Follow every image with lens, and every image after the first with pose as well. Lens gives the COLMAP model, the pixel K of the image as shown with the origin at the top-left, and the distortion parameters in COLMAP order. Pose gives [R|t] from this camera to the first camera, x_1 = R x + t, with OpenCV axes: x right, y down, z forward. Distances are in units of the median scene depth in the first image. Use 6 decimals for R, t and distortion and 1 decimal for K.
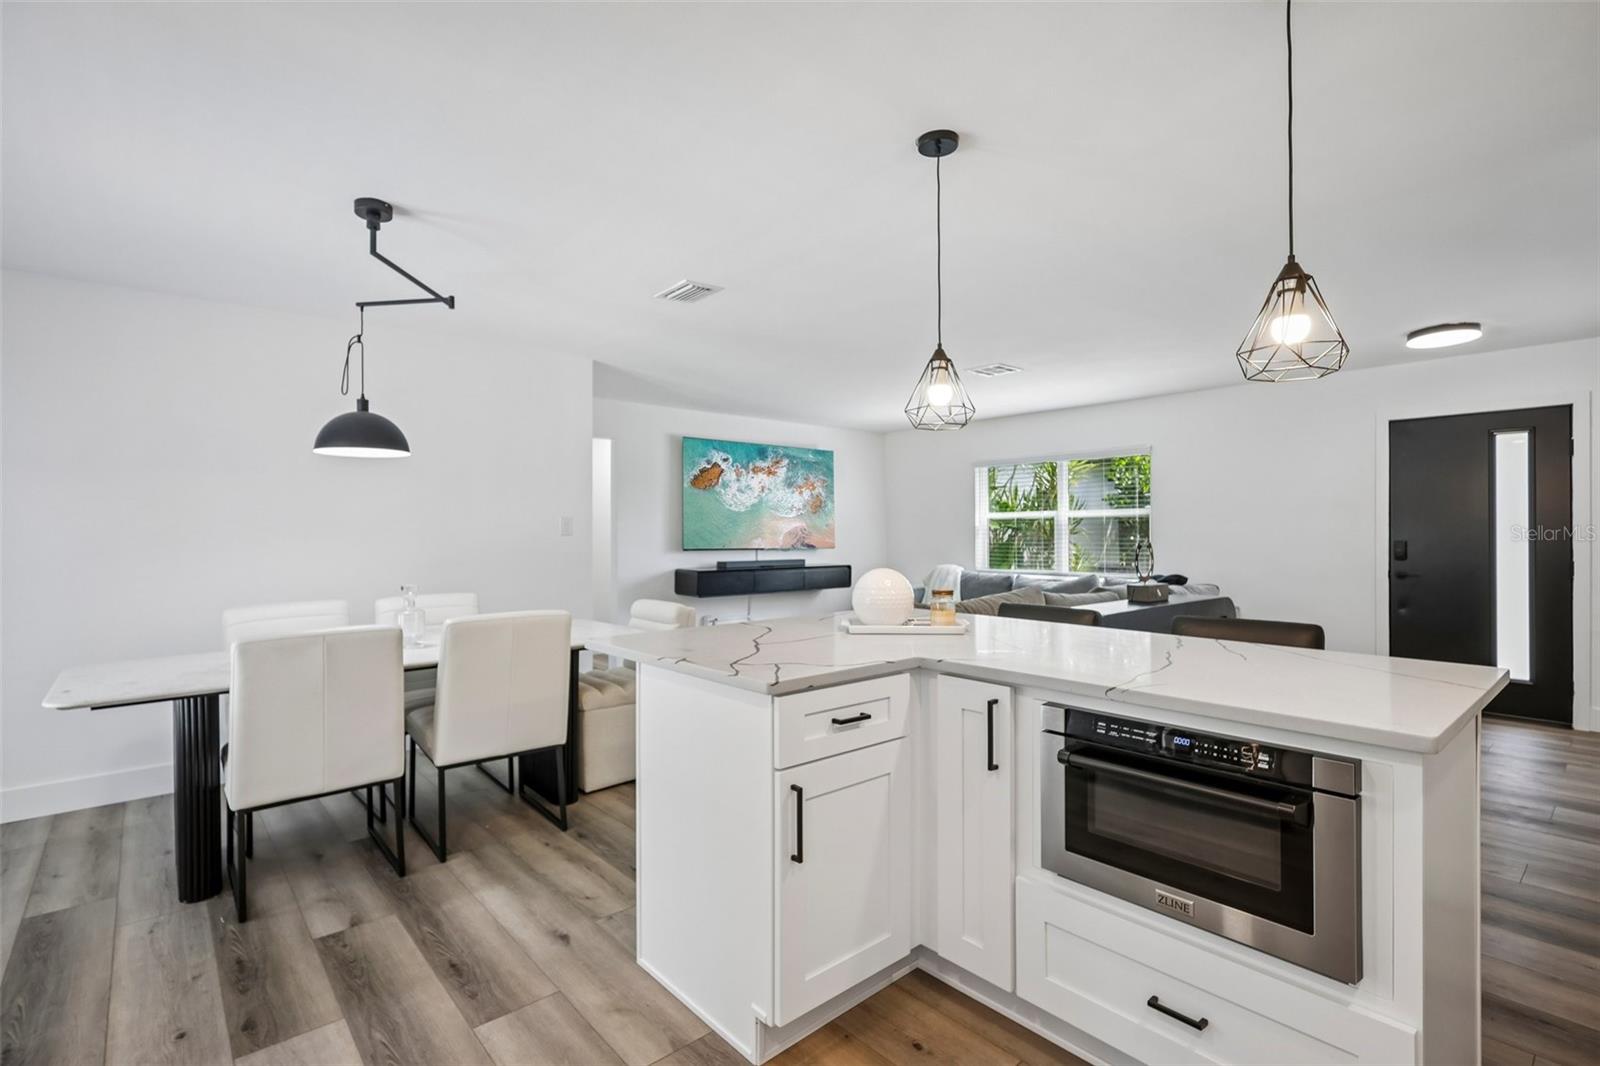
lens RADIAL K [[739.1, 0, 803.3], [0, 739.1, 530.5], [0, 0, 1]] dist [0.000367, -0.000422]
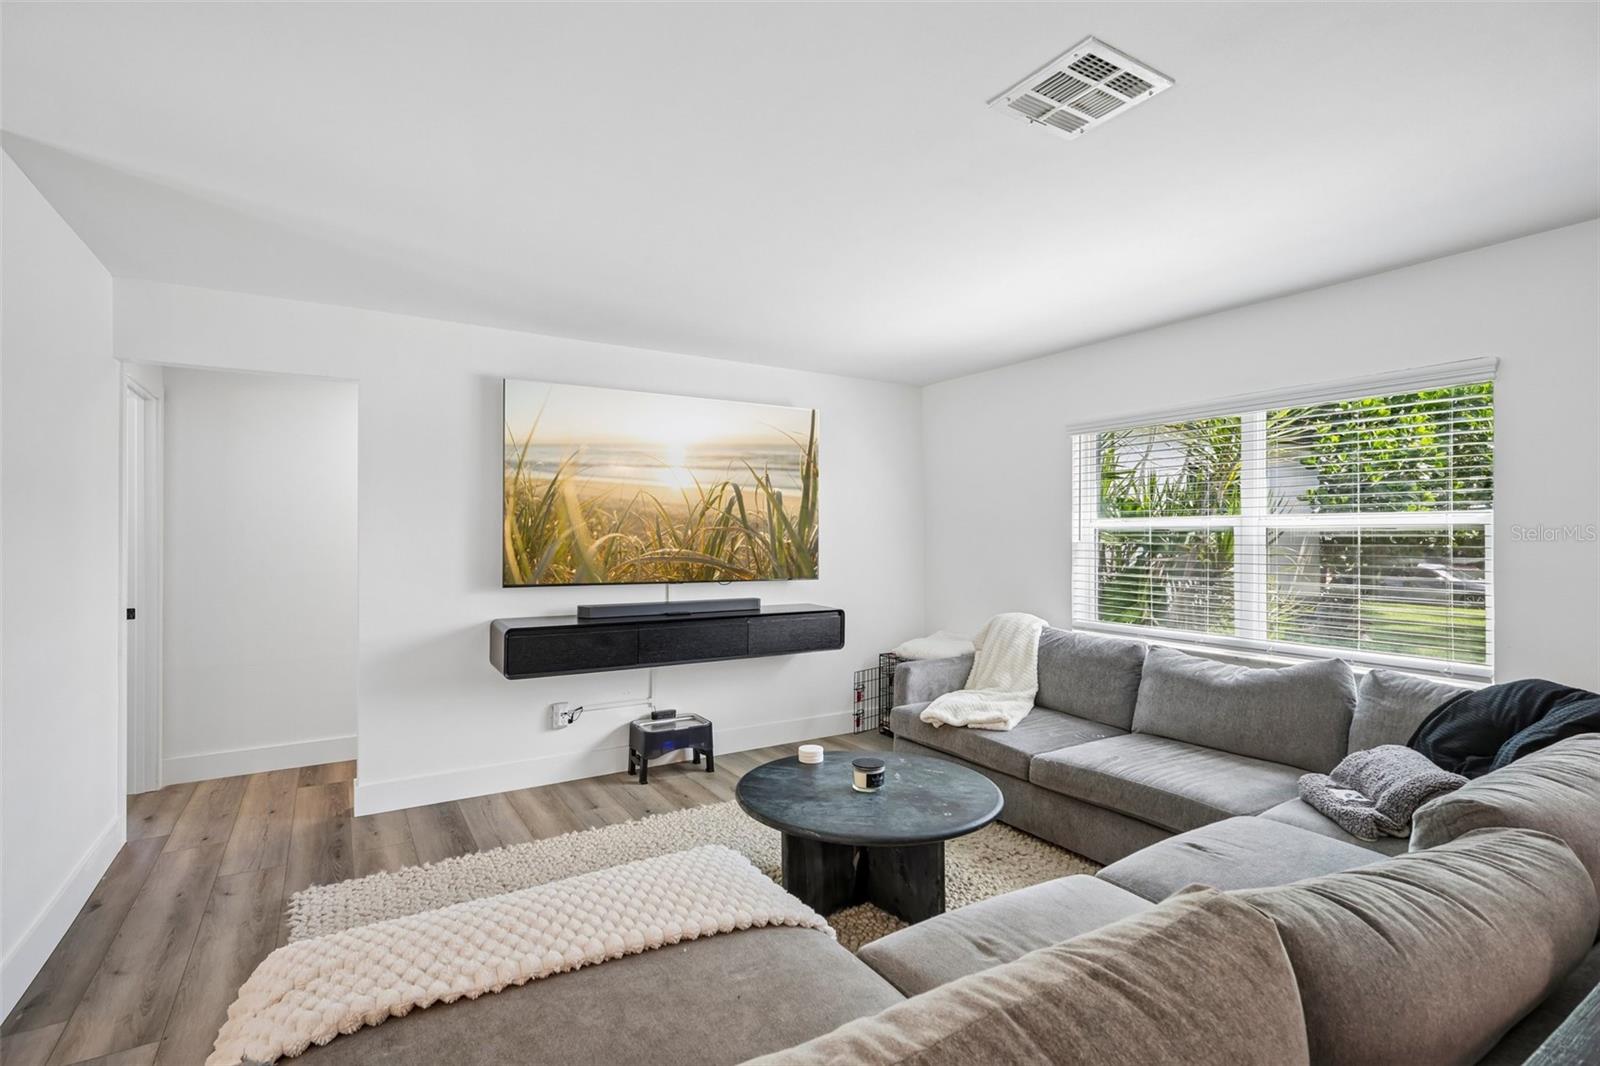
lens RADIAL K [[745.0, 0, 800.8], [0, 745.0, 536.1], [0, 0, 1]] dist [-0.001180, -0.000142]
pose [[0.986632, 0.005304, -0.162879, 0.134694], [-0.004721, 0.999981, 0.003964, -0.013051], [0.162897, -0.003142, 0.986638, 0.458450]]
